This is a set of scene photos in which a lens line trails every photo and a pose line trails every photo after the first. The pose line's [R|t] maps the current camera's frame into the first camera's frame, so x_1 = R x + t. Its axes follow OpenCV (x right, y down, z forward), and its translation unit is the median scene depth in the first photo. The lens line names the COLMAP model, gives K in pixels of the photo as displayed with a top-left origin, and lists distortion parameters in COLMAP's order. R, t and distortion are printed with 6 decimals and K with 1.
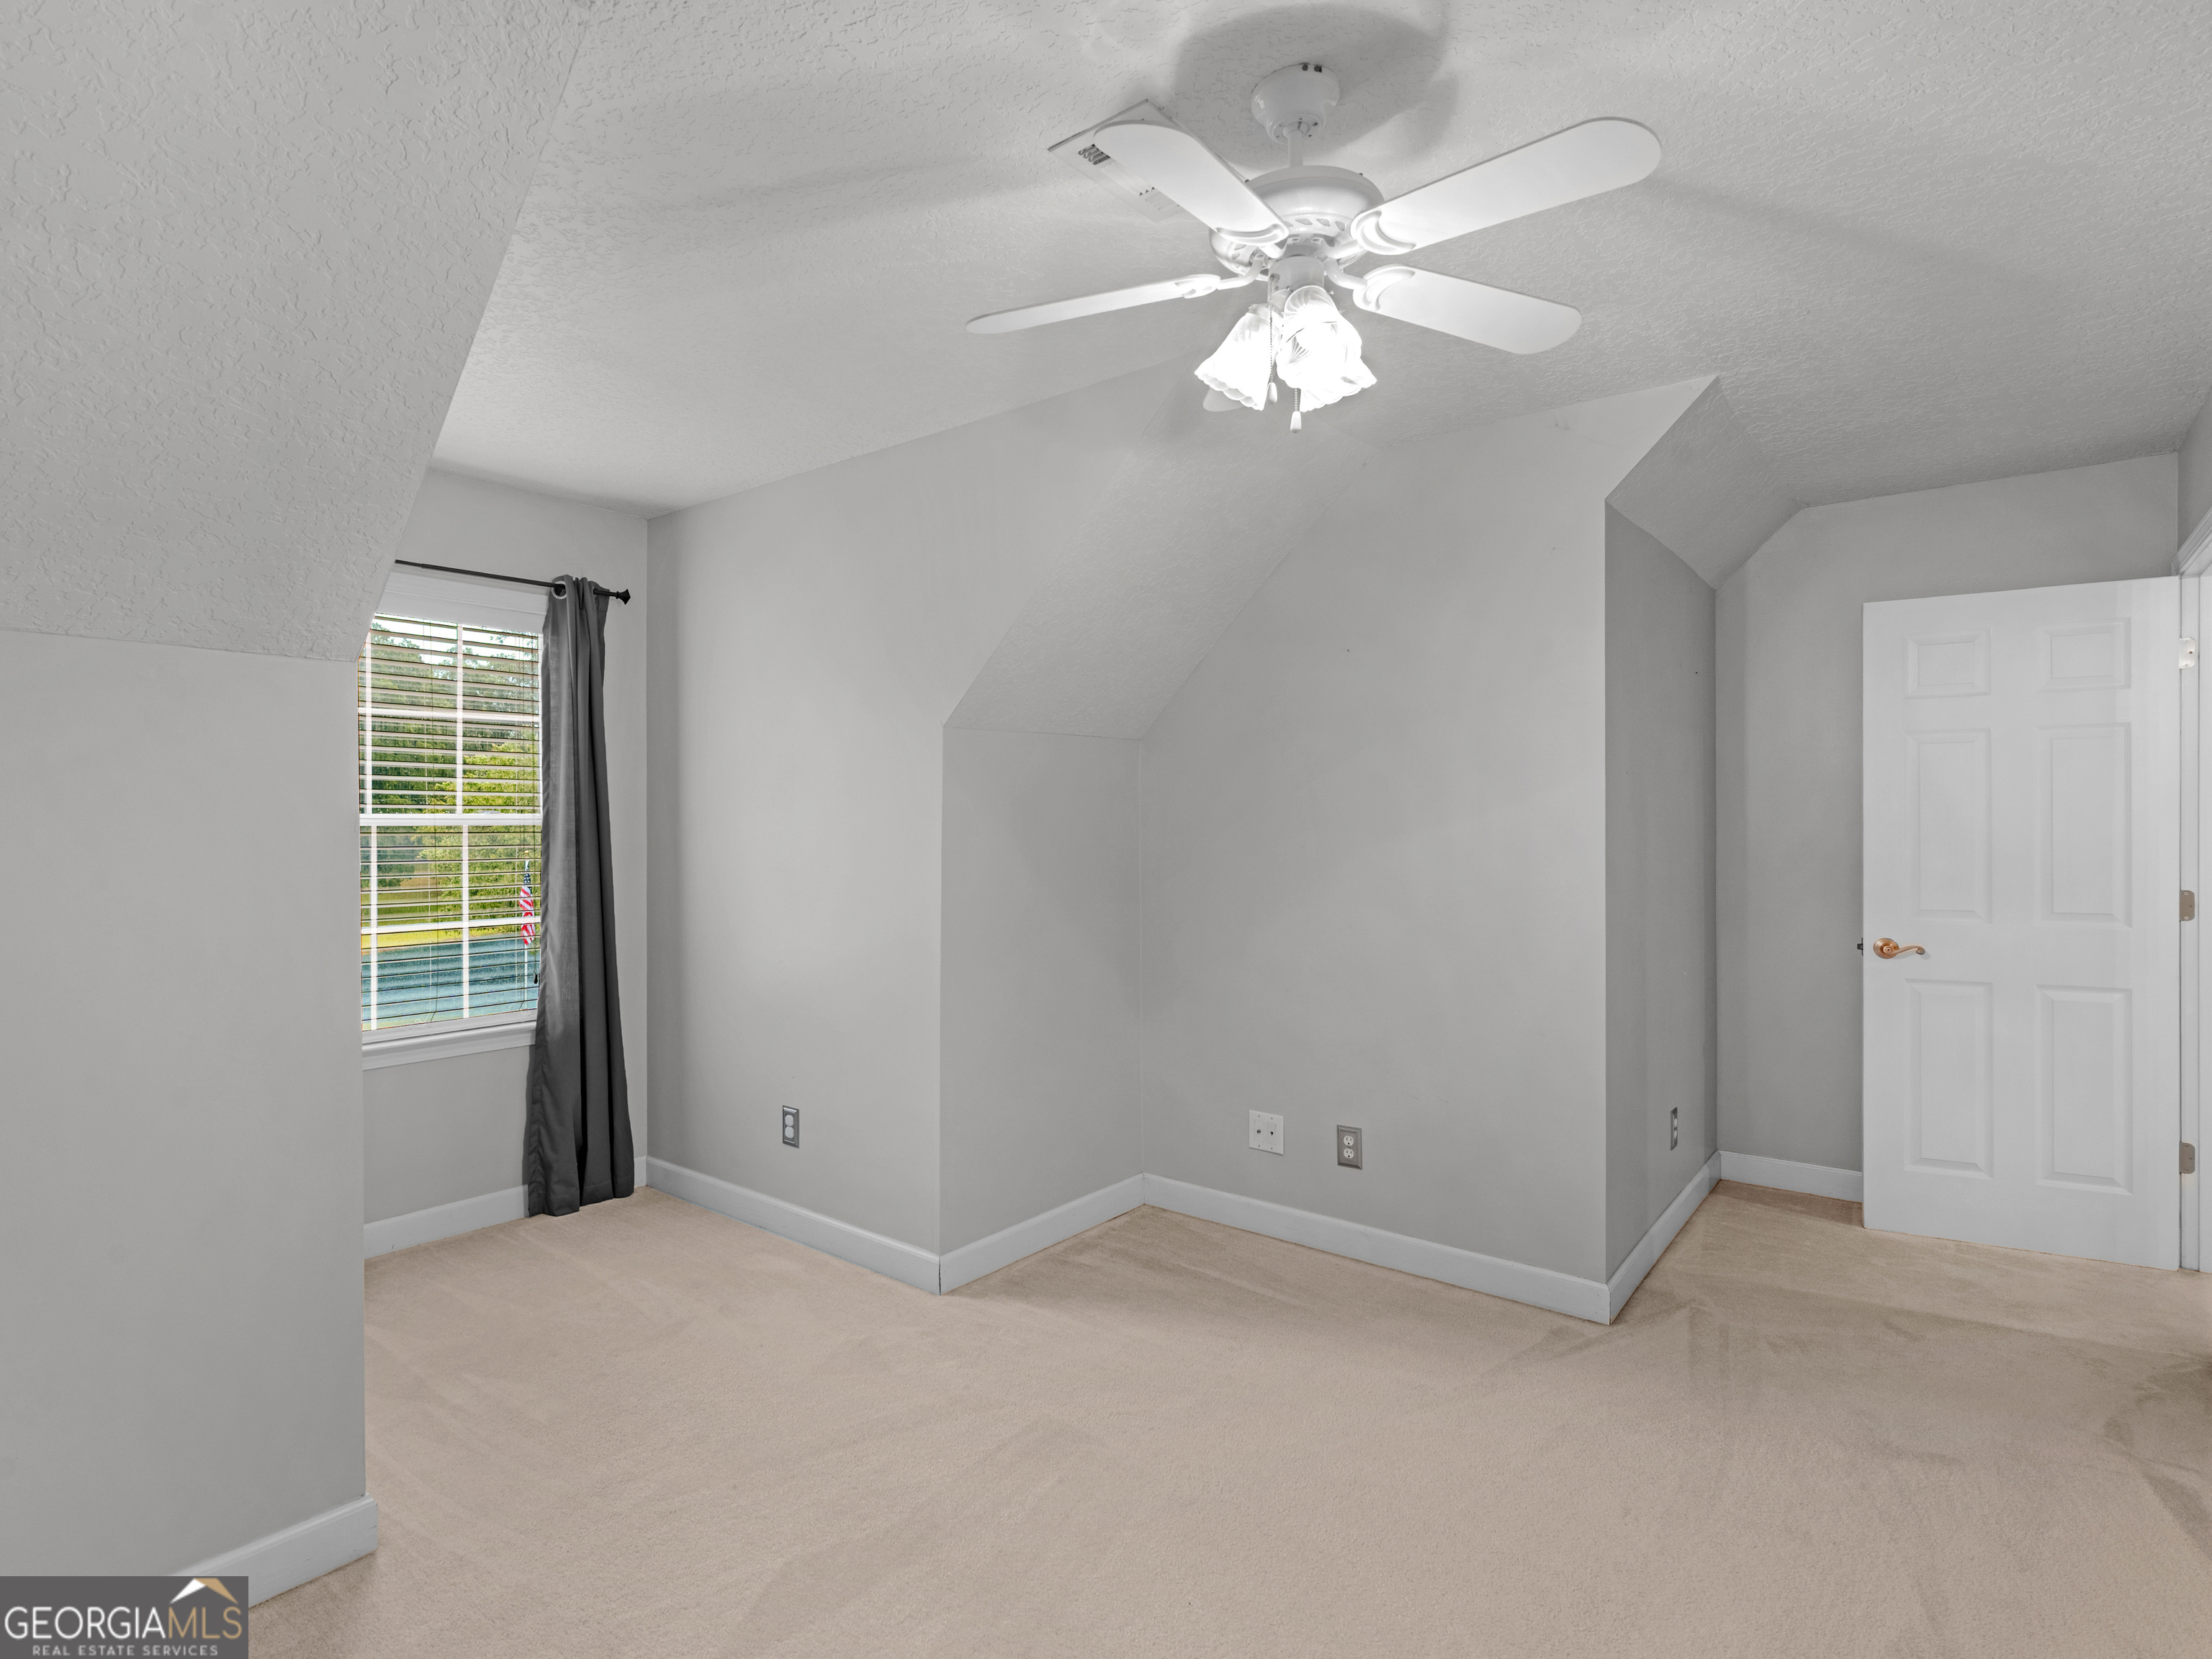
lens RADIAL K [[1132.2, 0, 1034.7], [0, 1132.2, 822.9], [0, 0, 1]] dist [0.001589, -0.000521]
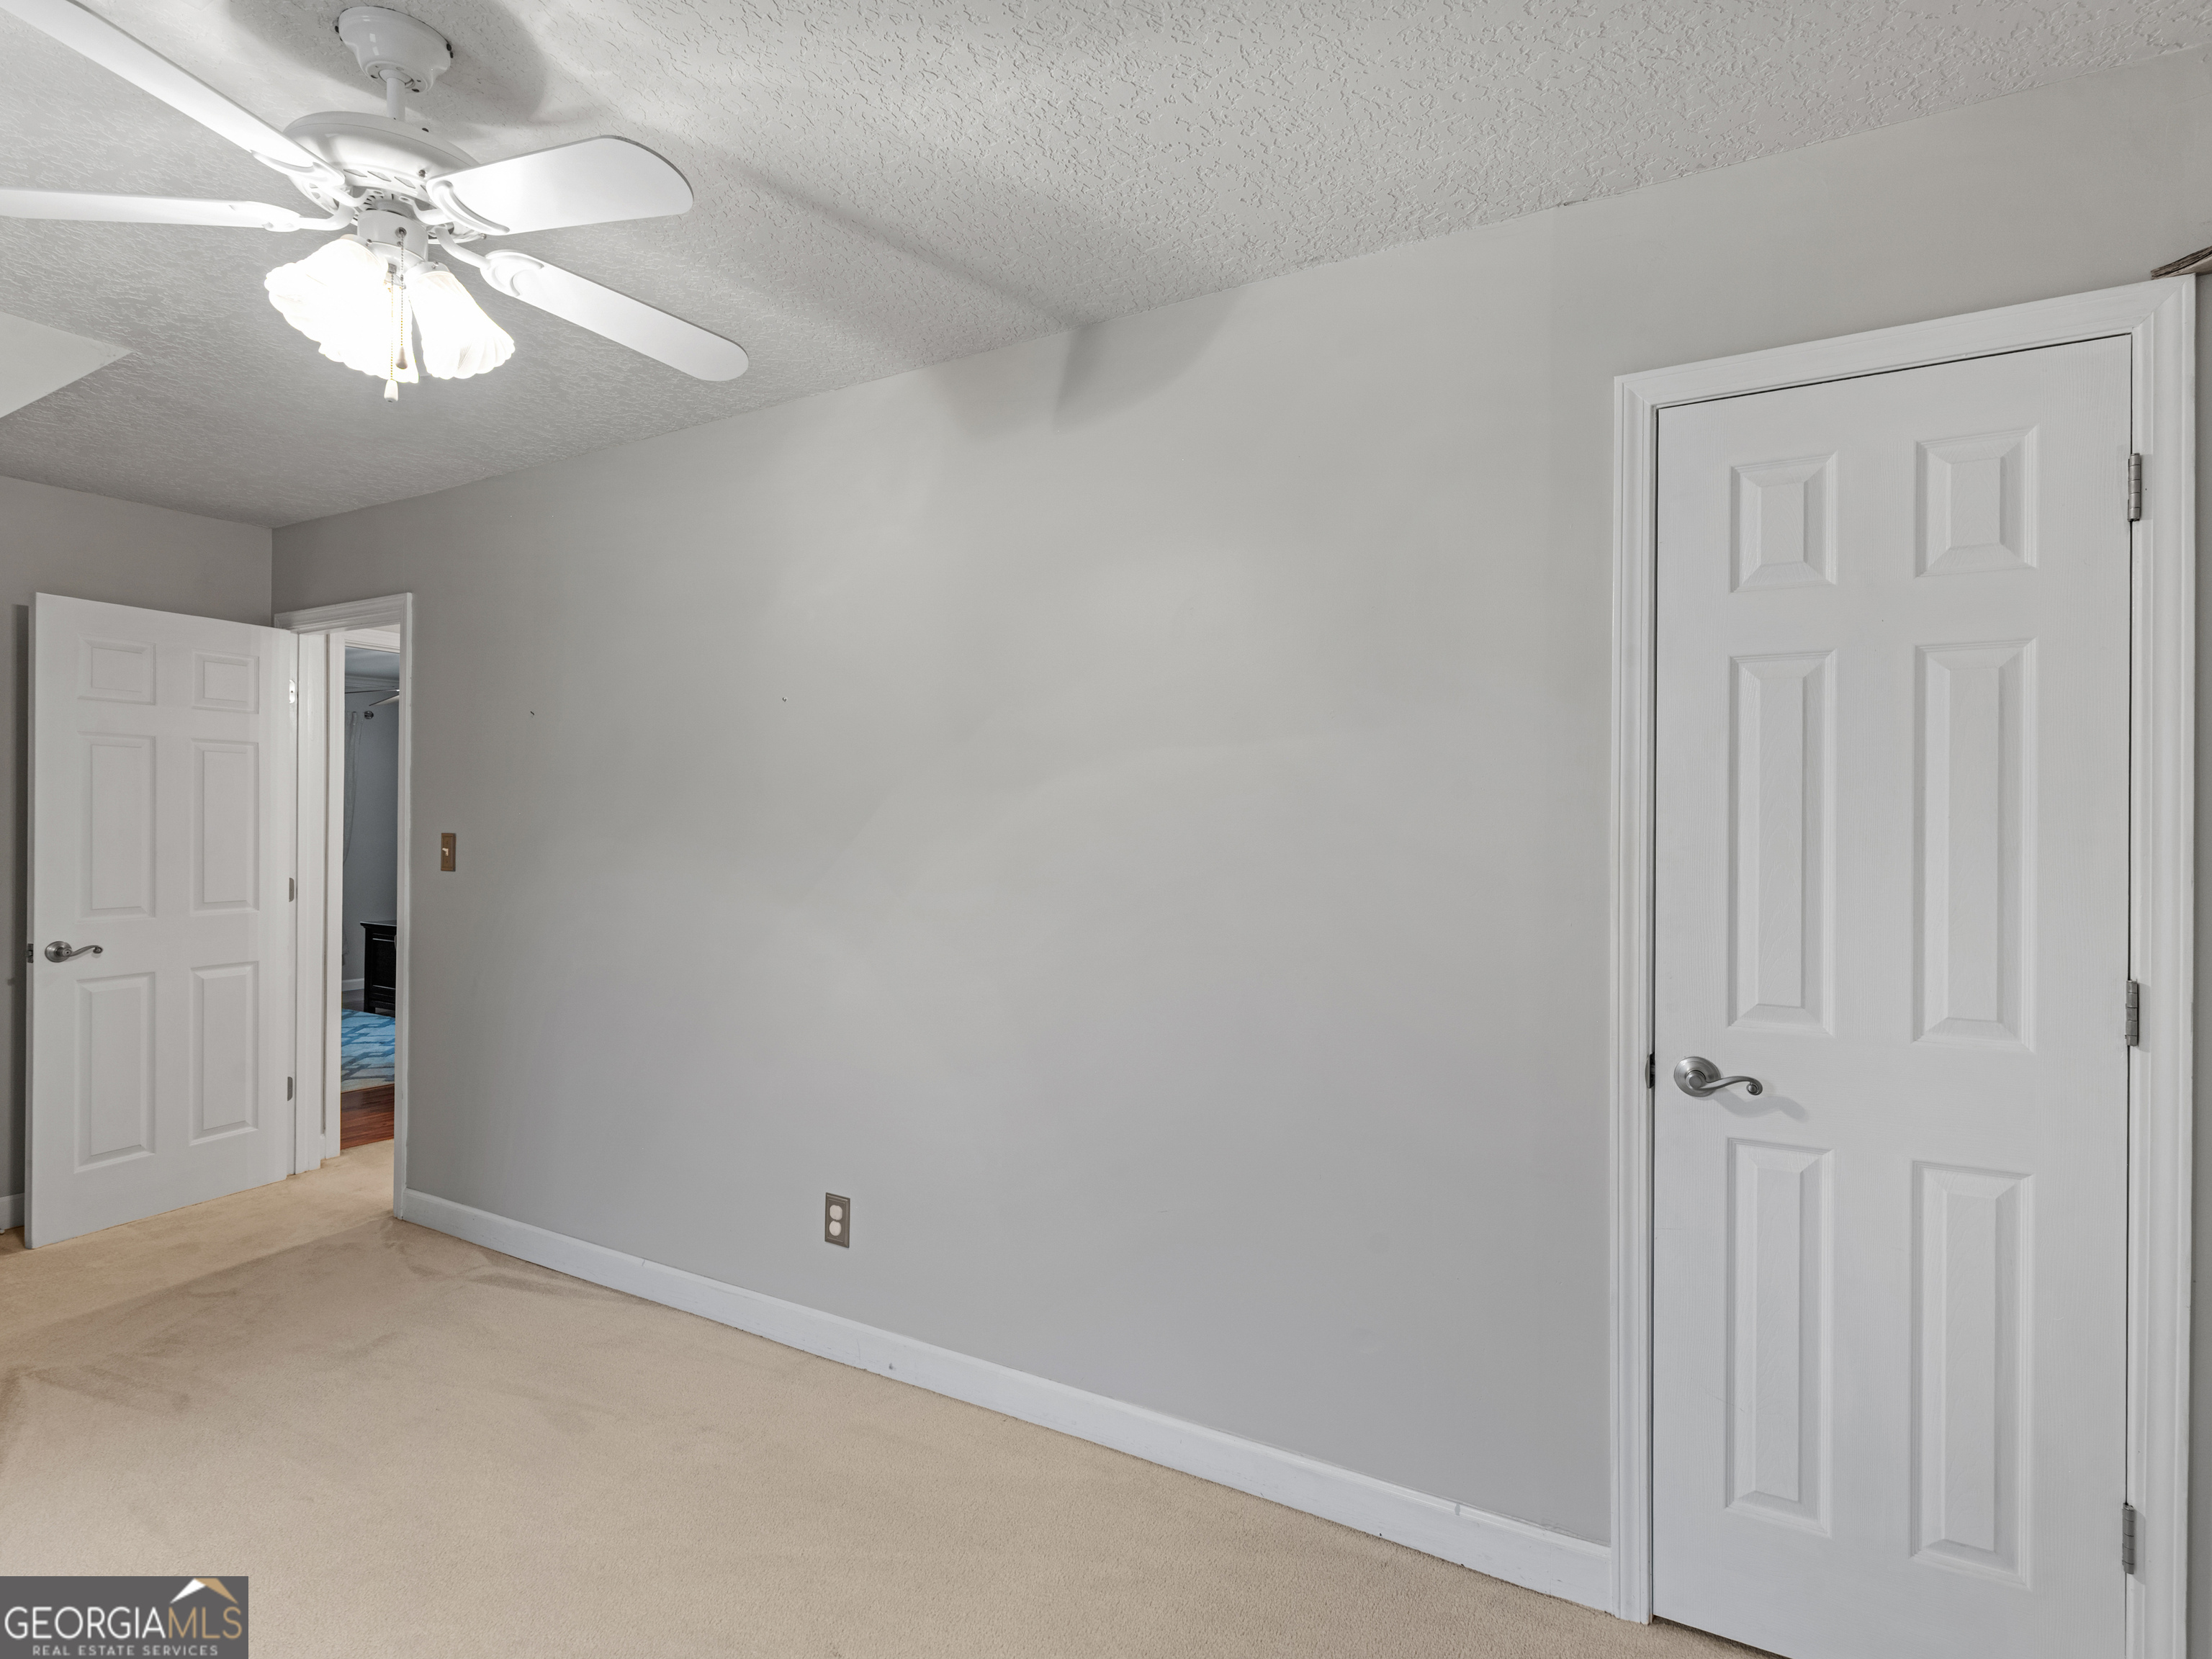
lens RADIAL K [[1128.9, 0, 1098.1], [0, 1128.9, 821.1], [0, 0, 1]] dist [-0.002606, -0.000260]
pose [[-0.122460, 0.007453, 0.992445, -0.347358], [-0.009702, 0.999915, -0.008706, -0.001941], [-0.992426, -0.010695, -0.122378, 0.252485]]
